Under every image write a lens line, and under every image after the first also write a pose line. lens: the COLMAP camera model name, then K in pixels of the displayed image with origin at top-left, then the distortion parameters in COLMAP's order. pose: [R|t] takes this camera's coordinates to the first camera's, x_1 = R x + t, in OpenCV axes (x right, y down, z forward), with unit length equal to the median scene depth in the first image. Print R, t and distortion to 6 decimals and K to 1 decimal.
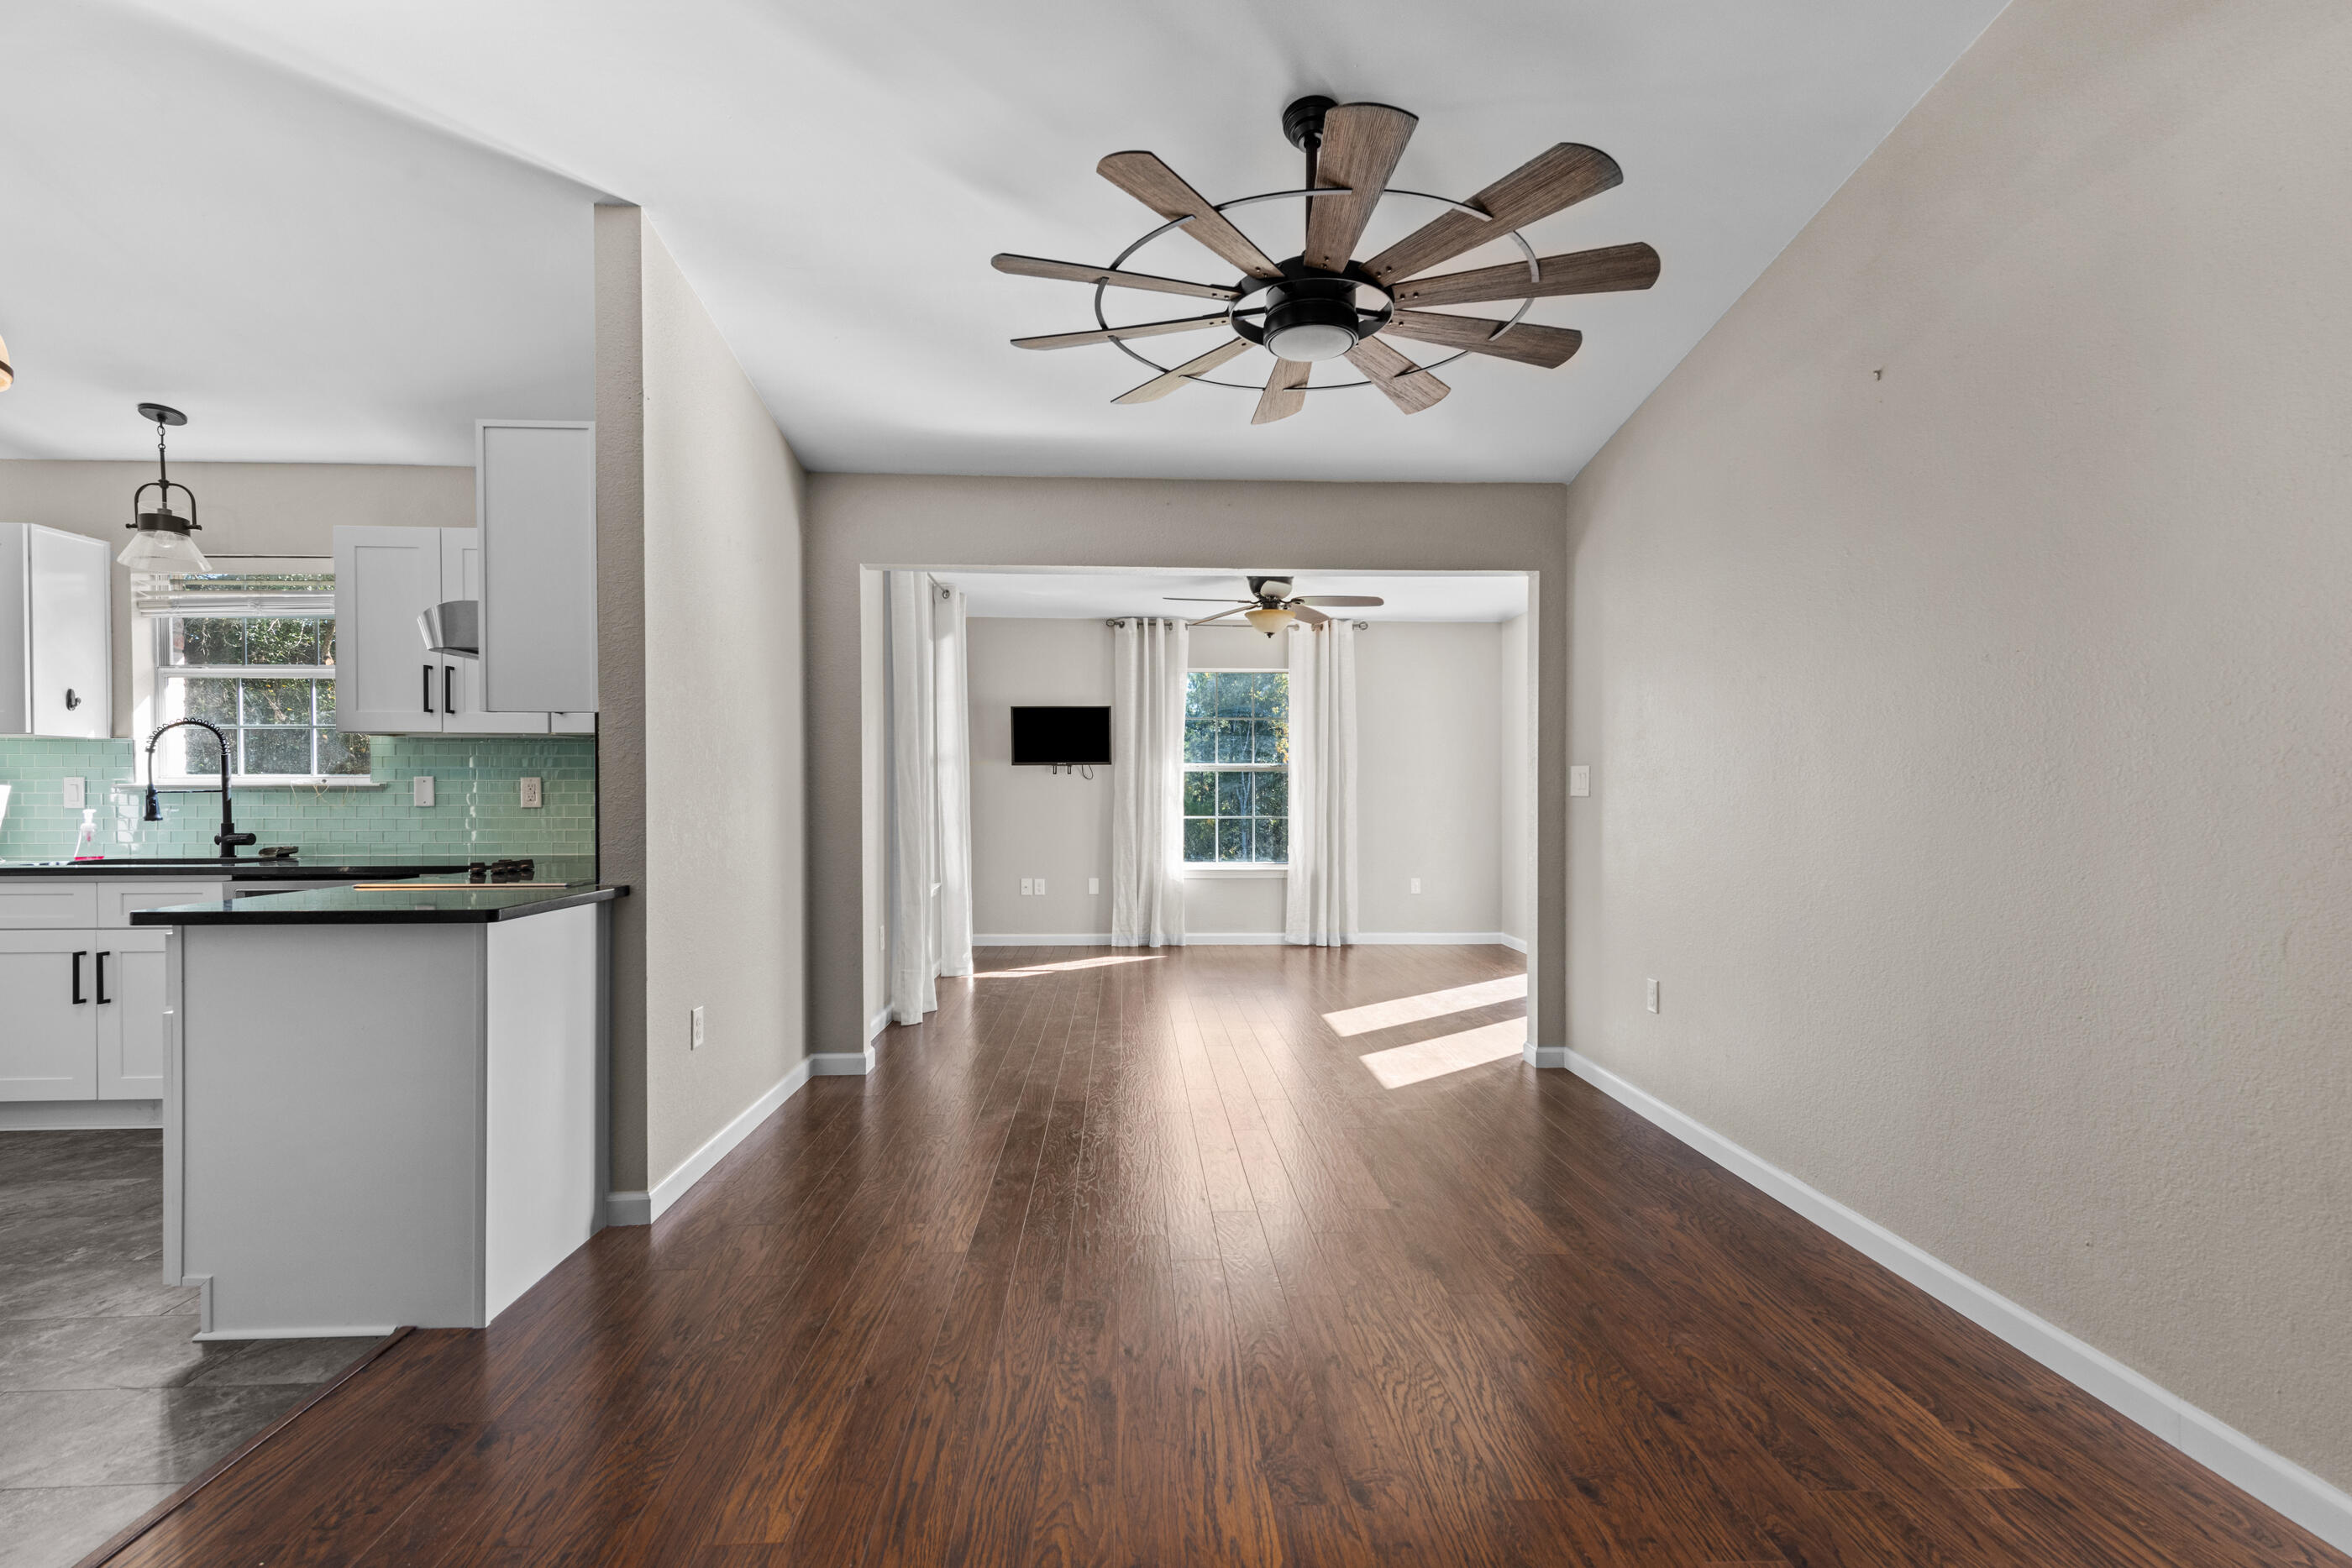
lens RADIAL K [[1112.8, 0, 1215.2], [0, 1112.8, 794.6], [0, 0, 1]] dist [-0.003053, 0.000331]
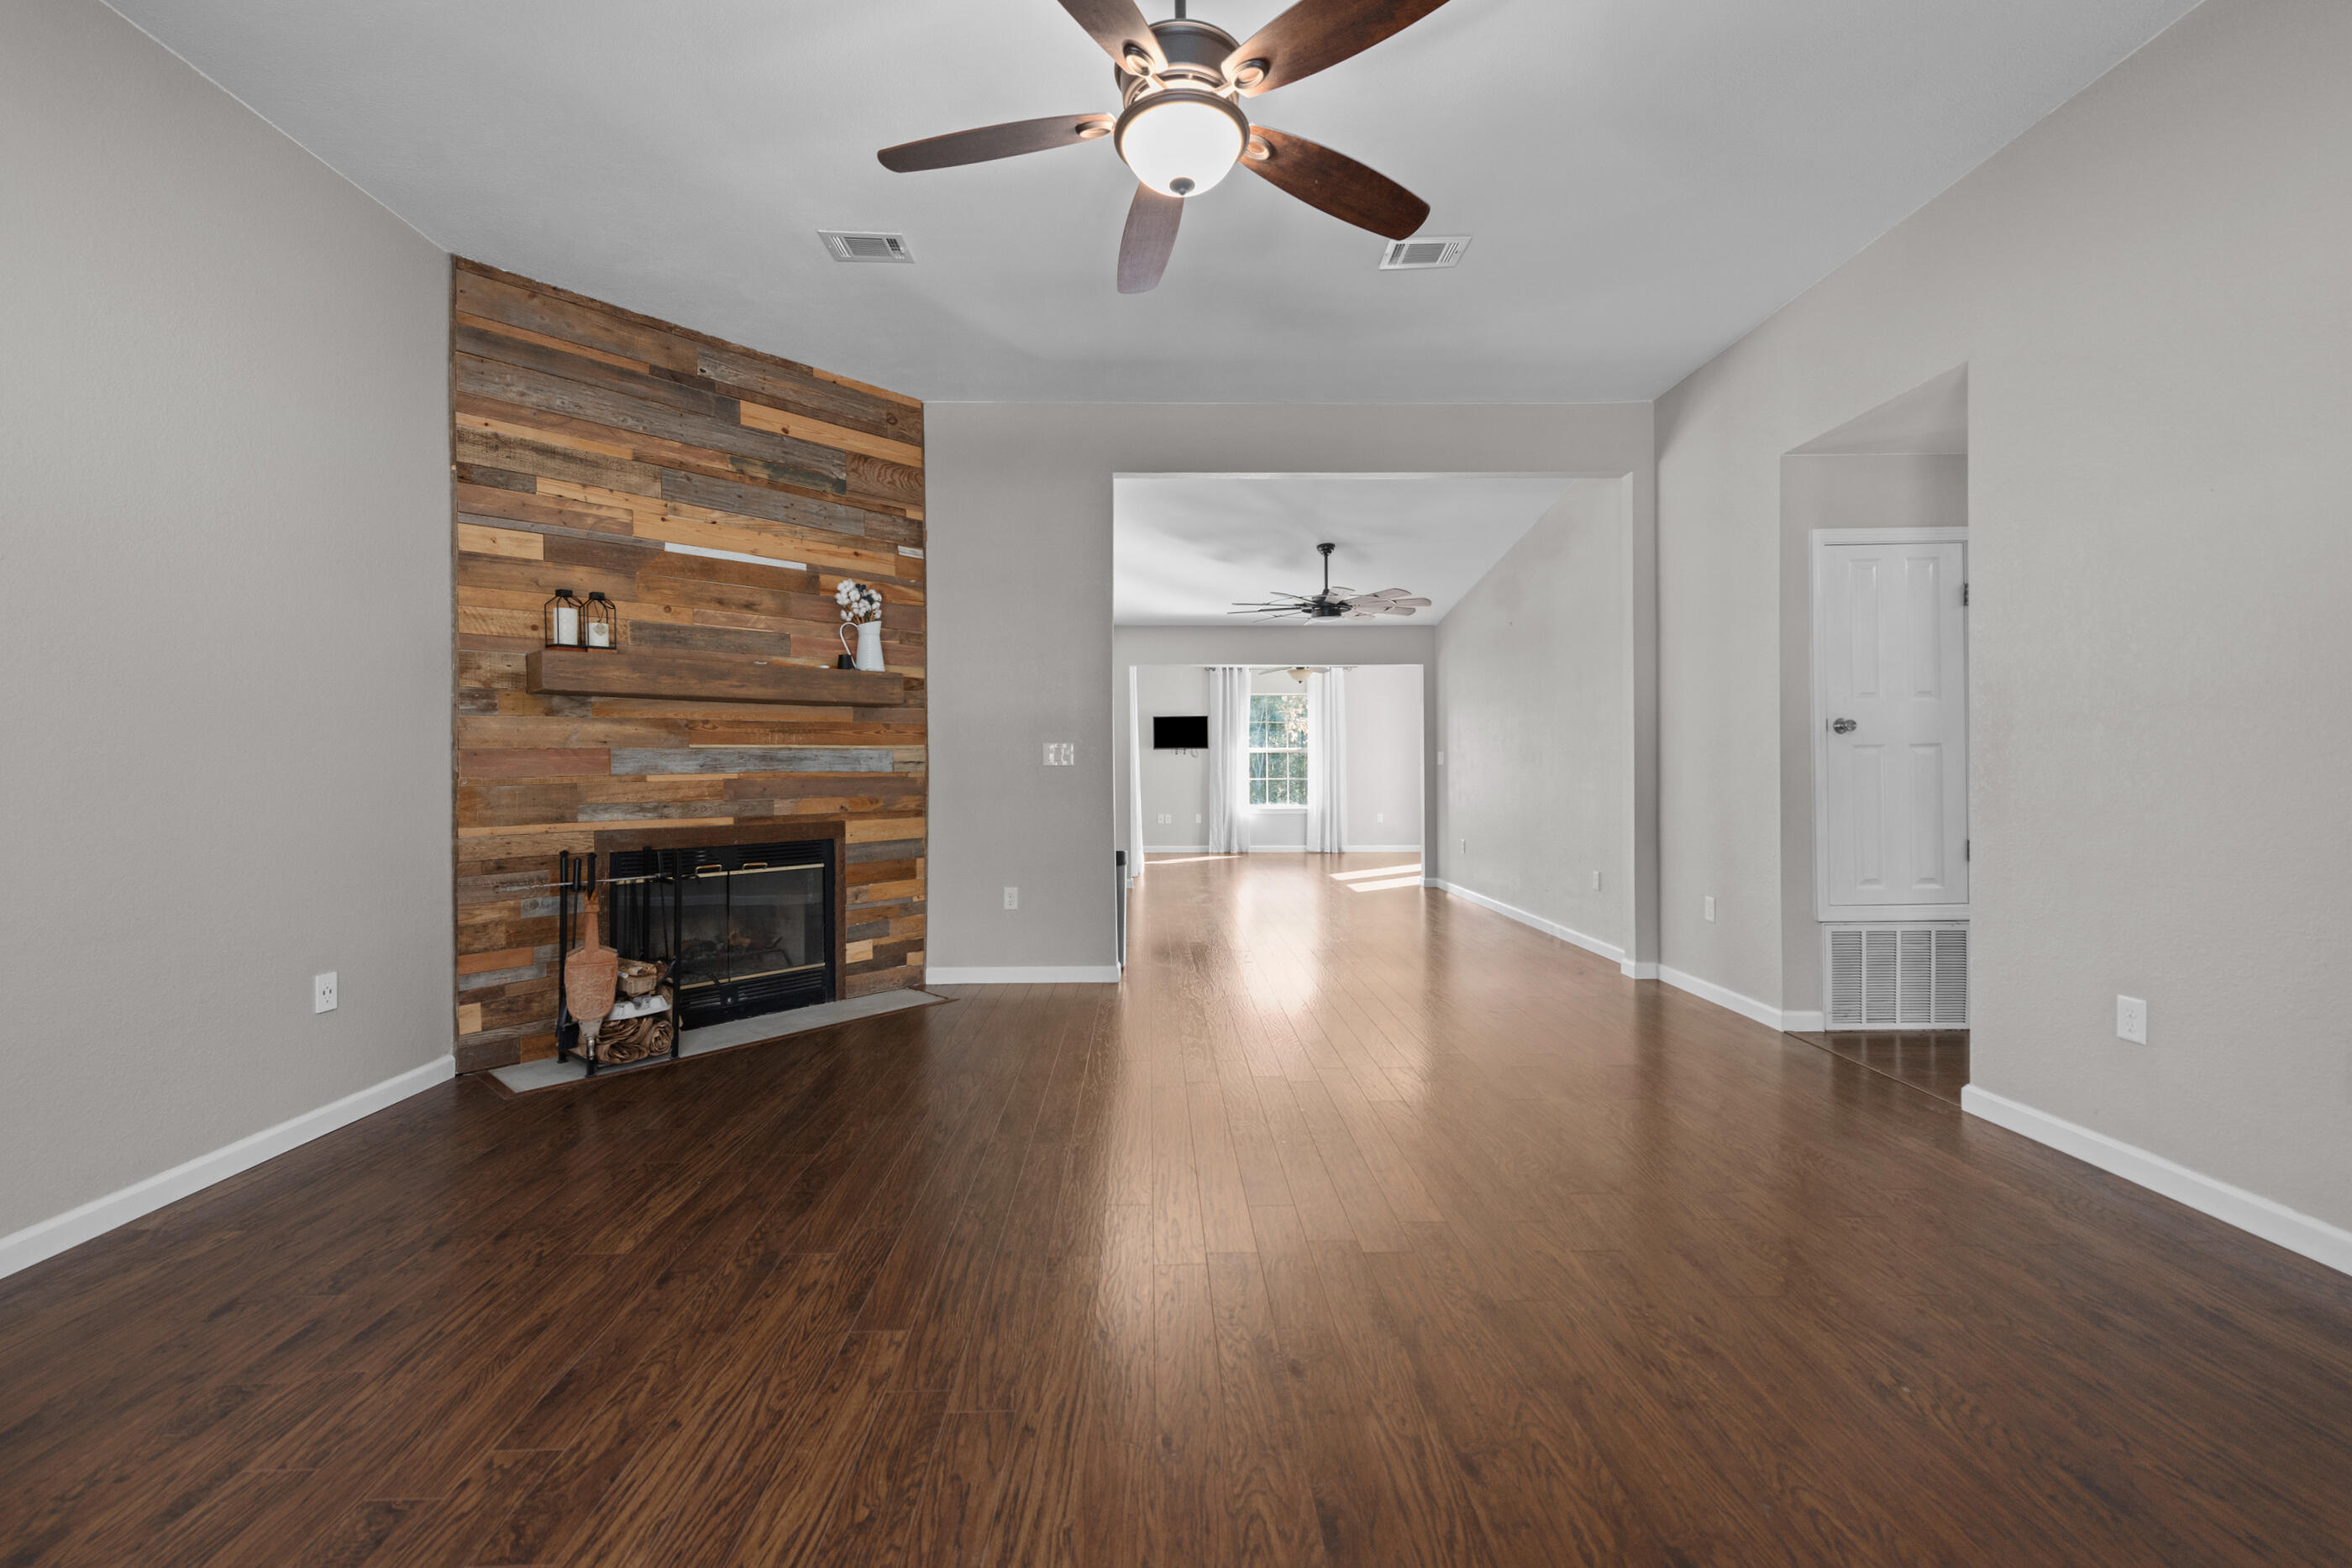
lens RADIAL K [[953.8, 0, 1194.7], [0, 953.8, 769.1], [0, 0, 1]] dist [0.017485, -0.001941]
pose [[0.999680, -0.008606, -0.023785, -0.078135], [0.008605, 0.999963, -0.000127, 0.004763], [0.023785, -0.000078, 0.999717, -0.520166]]
